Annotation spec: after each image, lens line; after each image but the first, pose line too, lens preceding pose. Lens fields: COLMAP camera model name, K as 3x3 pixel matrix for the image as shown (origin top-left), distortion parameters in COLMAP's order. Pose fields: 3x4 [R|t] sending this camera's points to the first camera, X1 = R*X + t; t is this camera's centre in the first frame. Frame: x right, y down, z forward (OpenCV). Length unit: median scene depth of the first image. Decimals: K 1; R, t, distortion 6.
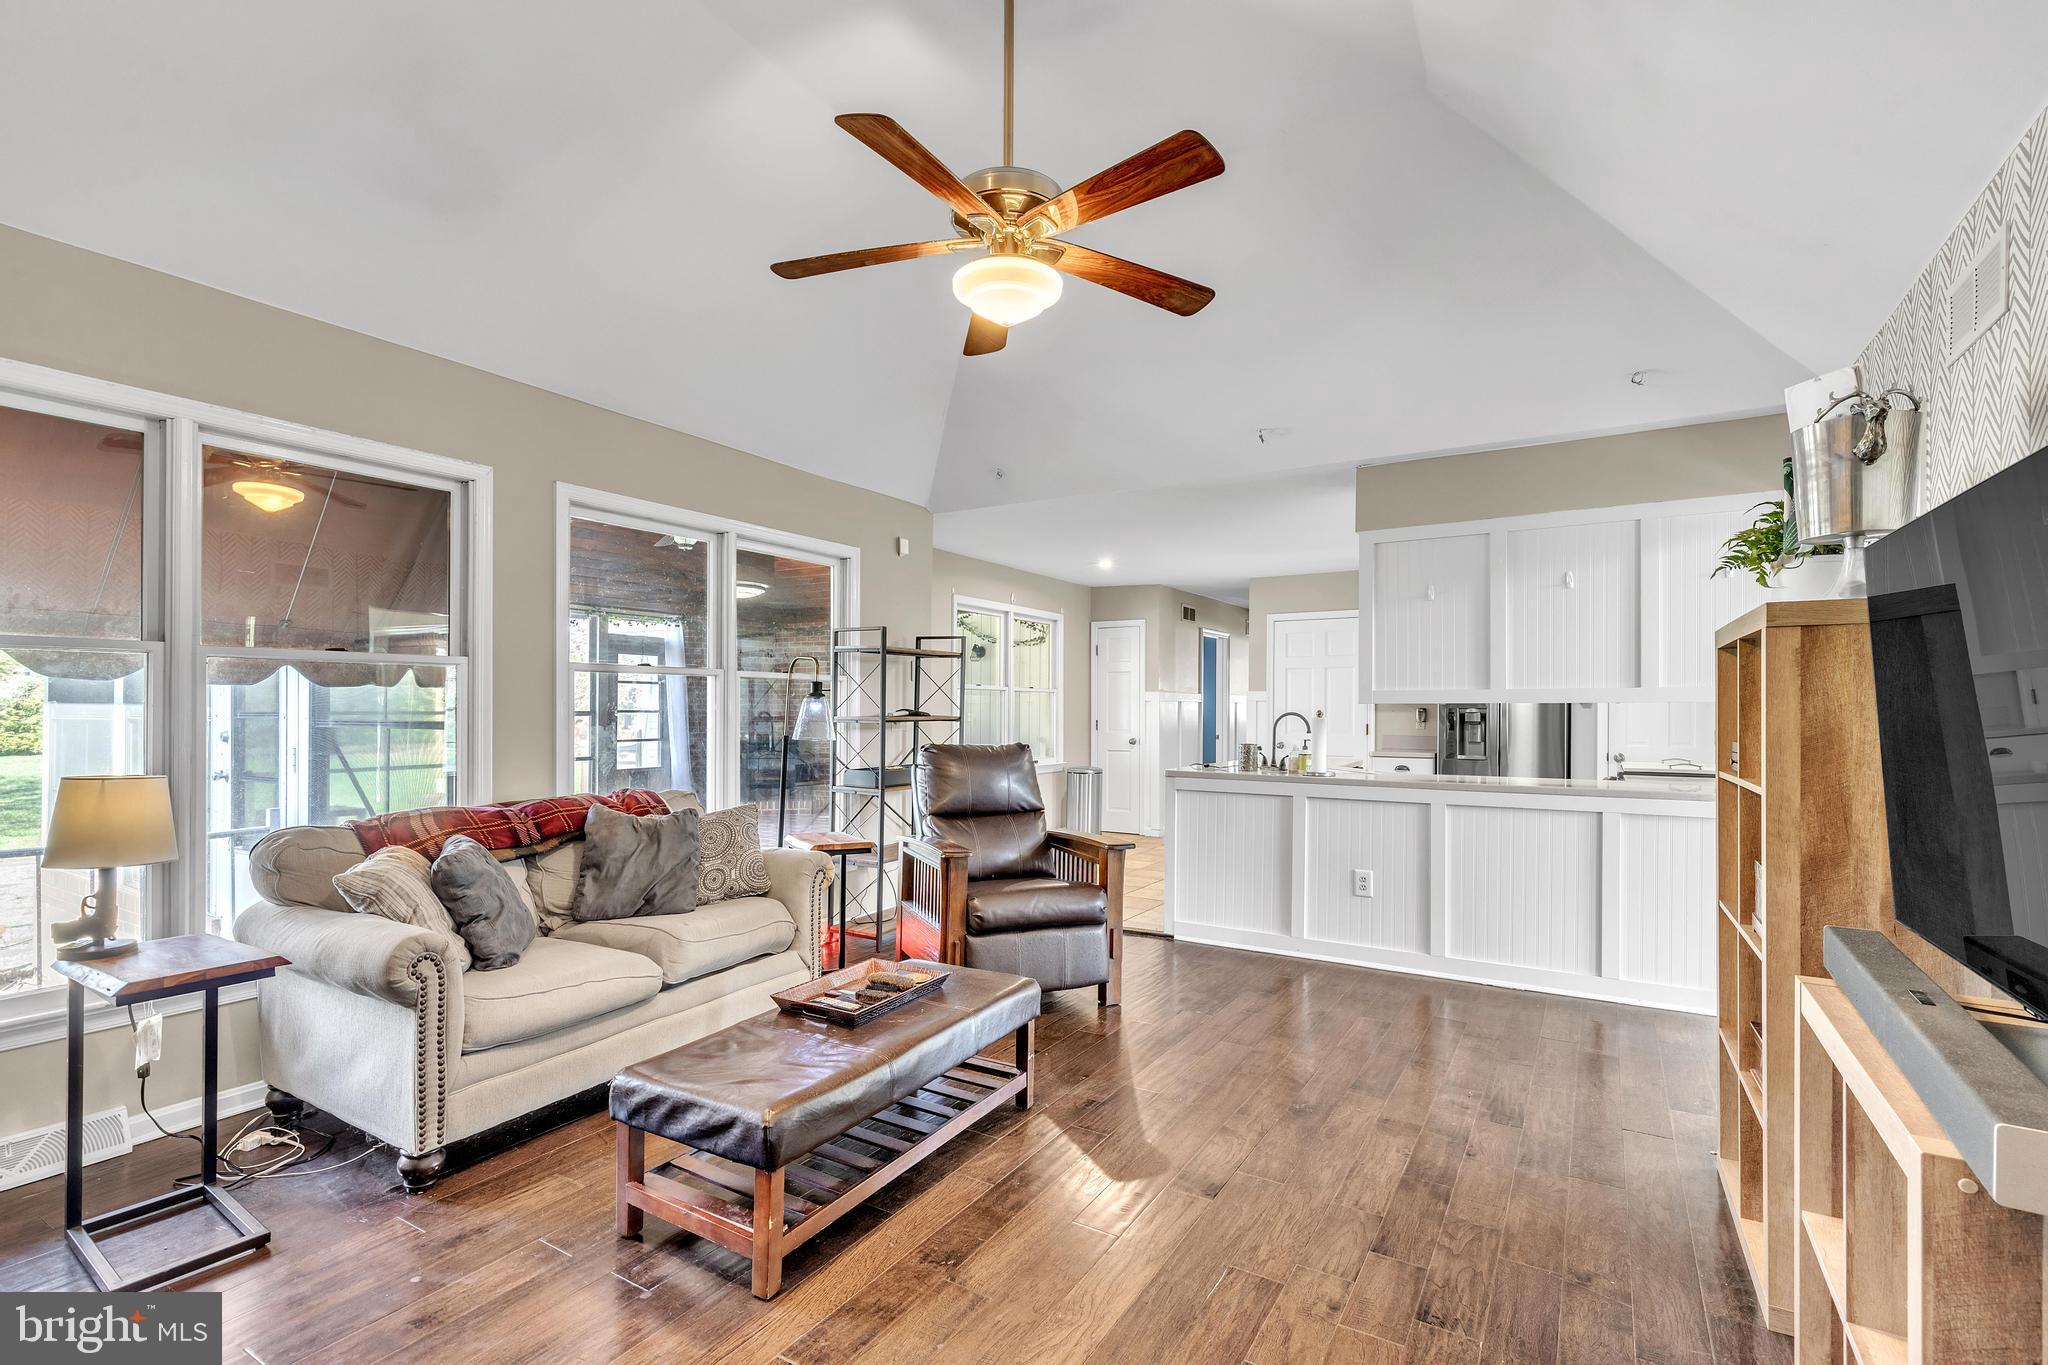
lens RADIAL K [[942.6, 0, 1030.0], [0, 942.6, 704.4], [0, 0, 1]] dist [0.000860, -0.000012]
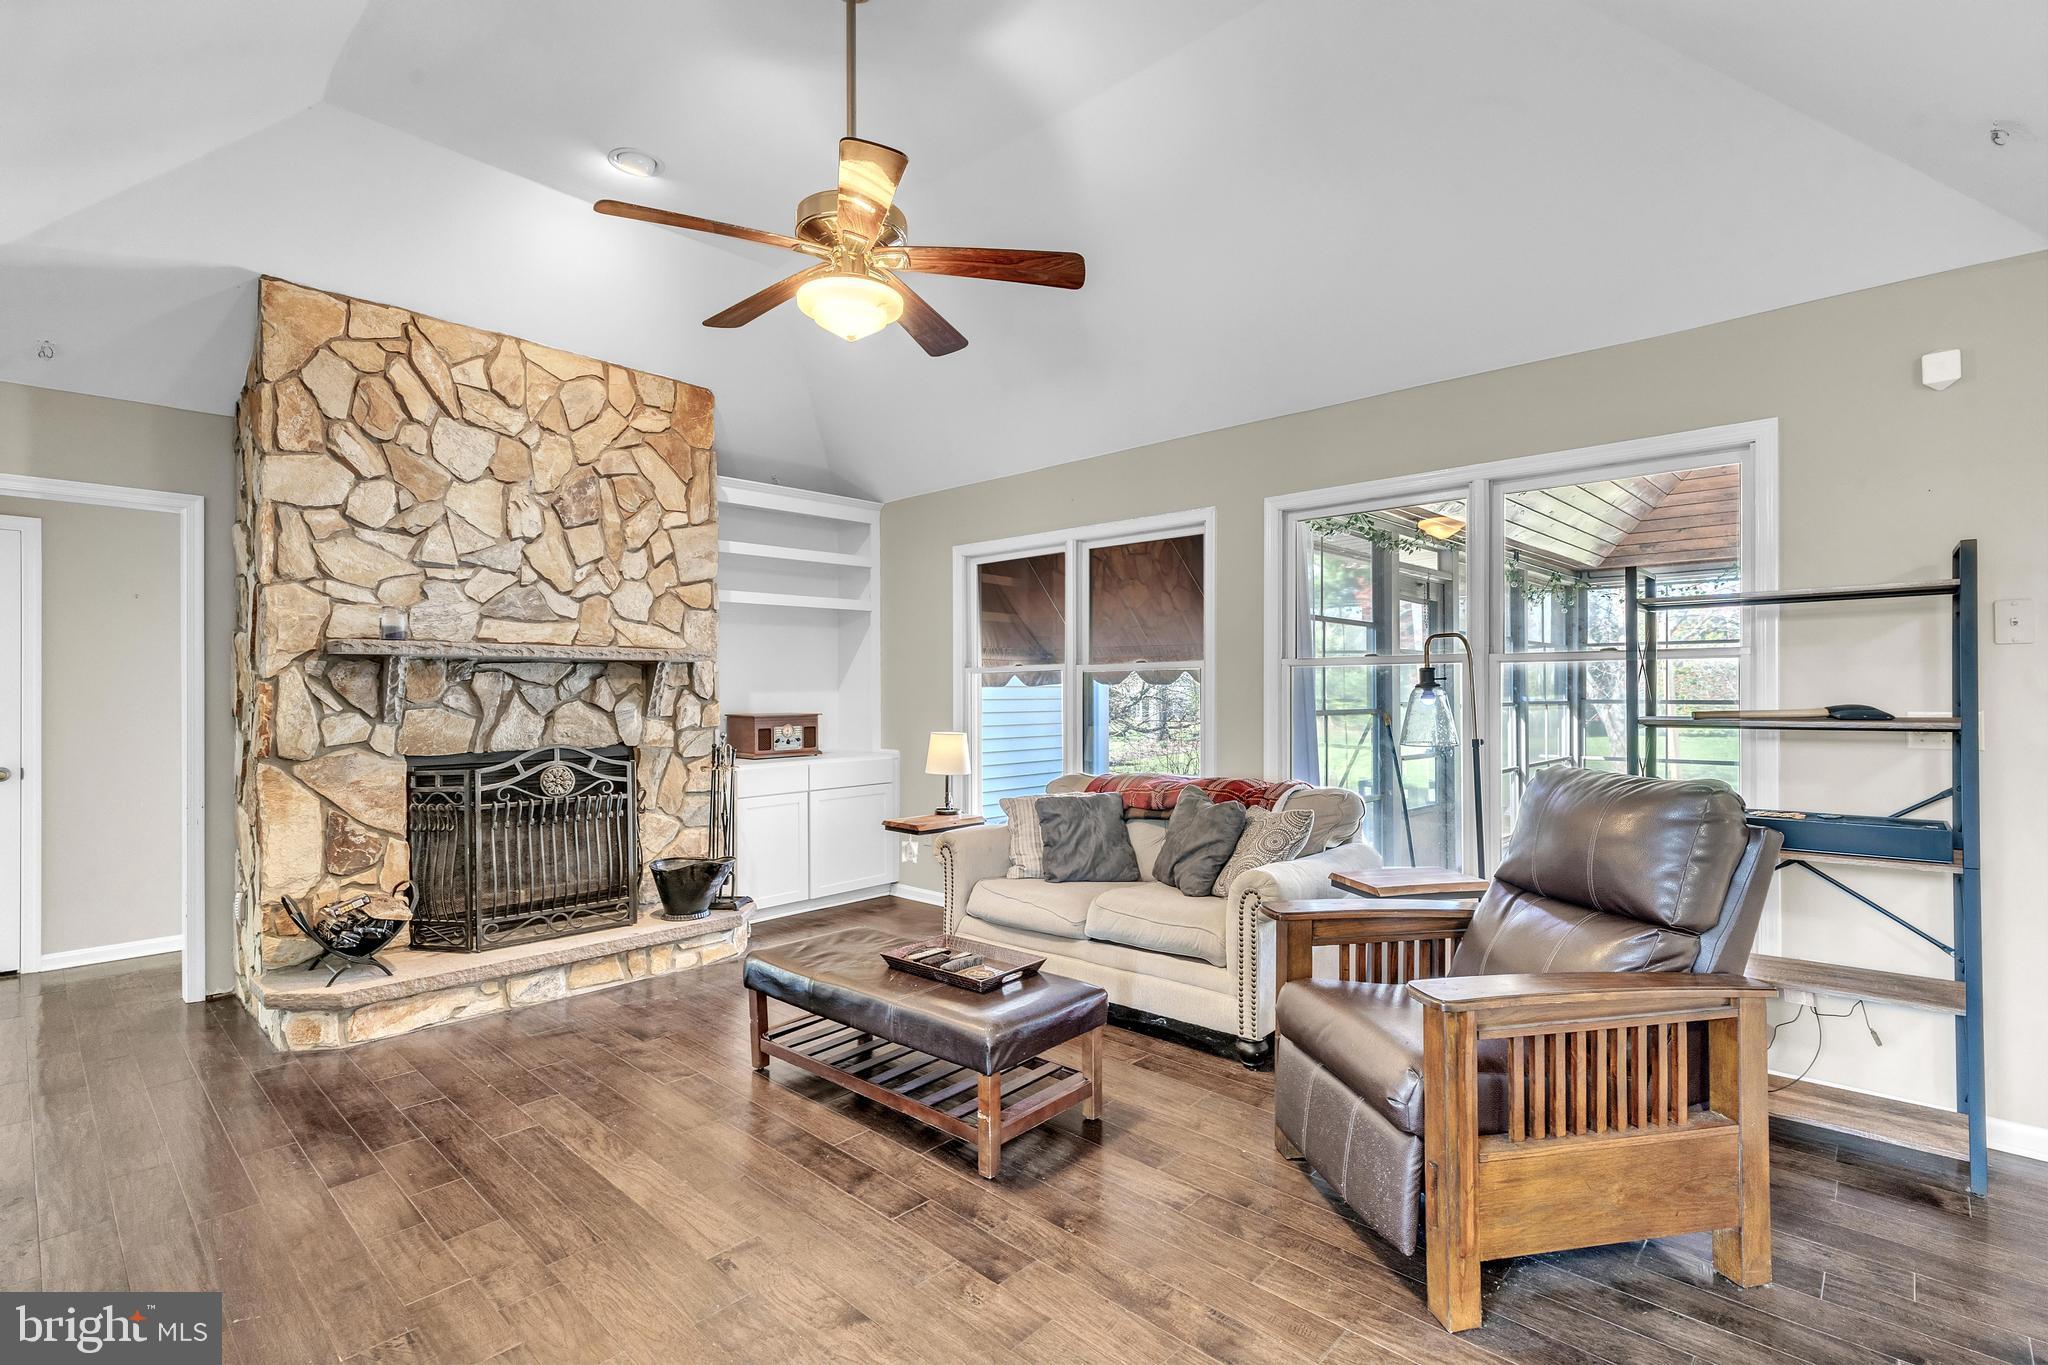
lens RADIAL K [[942.6, 0, 1031.3], [0, 942.6, 687.7], [0, 0, 1]] dist [0.000860, -0.000012]
pose [[-0.195751, -0.005946, -0.980636, 0.715470], [0.014214, 0.999859, -0.008900, -0.008394], [0.980551, -0.015681, -0.195639, 1.043220]]
